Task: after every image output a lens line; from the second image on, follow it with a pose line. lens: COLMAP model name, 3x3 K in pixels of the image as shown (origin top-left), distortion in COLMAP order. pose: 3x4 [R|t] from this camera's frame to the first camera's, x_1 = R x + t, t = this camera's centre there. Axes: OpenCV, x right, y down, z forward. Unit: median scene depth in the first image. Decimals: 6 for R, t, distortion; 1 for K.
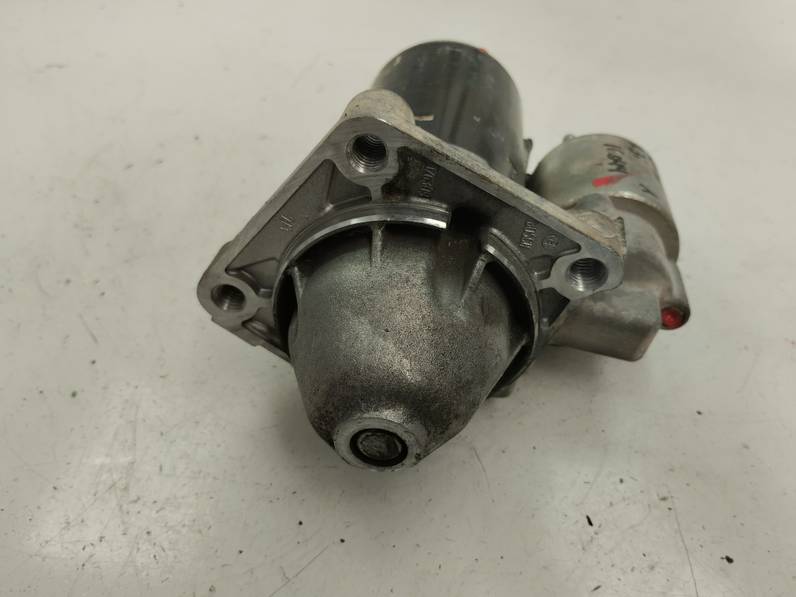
lens RADIAL K [[694.7, 0, 399.2], [0, 694.7, 302.2], [0, 0, 1]] dist [0.034714, -0.078131]
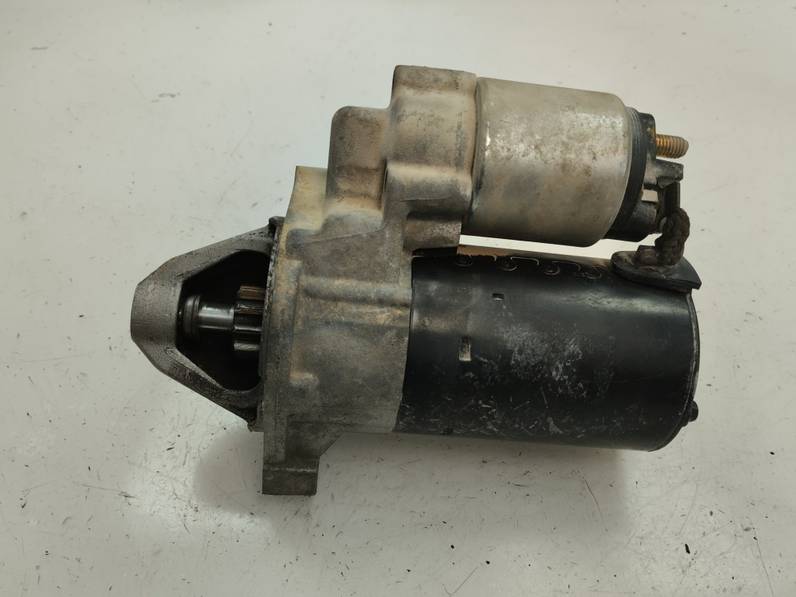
lens RADIAL K [[694.7, 0, 397.9], [0, 694.7, 295.2], [0, 0, 1]] dist [0.034714, -0.078131]
pose [[0.999553, 0.009548, -0.028333, -0.199676], [-0.007673, 0.997819, 0.065569, -0.201805], [0.028897, -0.065322, 0.997446, -0.202320]]
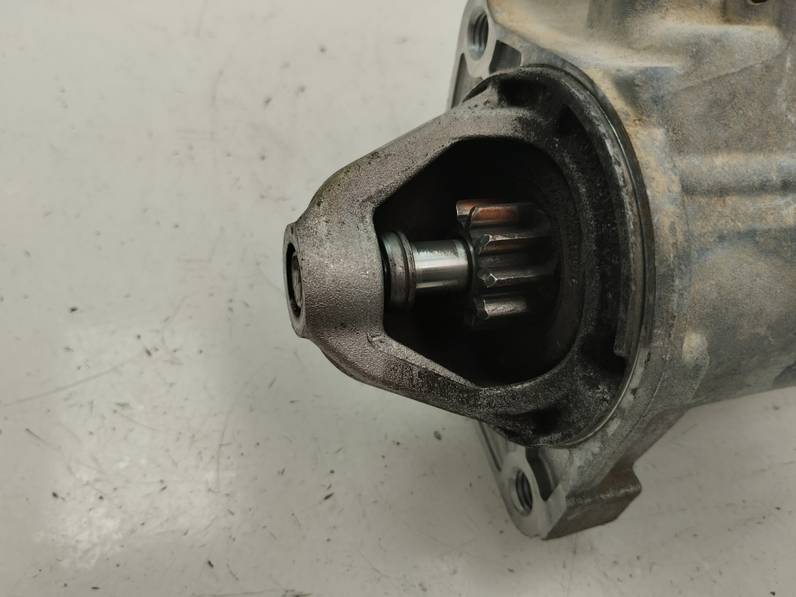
lens RADIAL K [[694.7, 0, 397.5], [0, 694.7, 296.8], [0, 0, 1]] dist [0.034714, -0.078131]
pose [[0.966910, -0.166277, 0.193487, -0.703624], [0.128915, 0.972917, 0.191867, -0.187124], [-0.220150, -0.160575, 0.962159, 0.332528]]
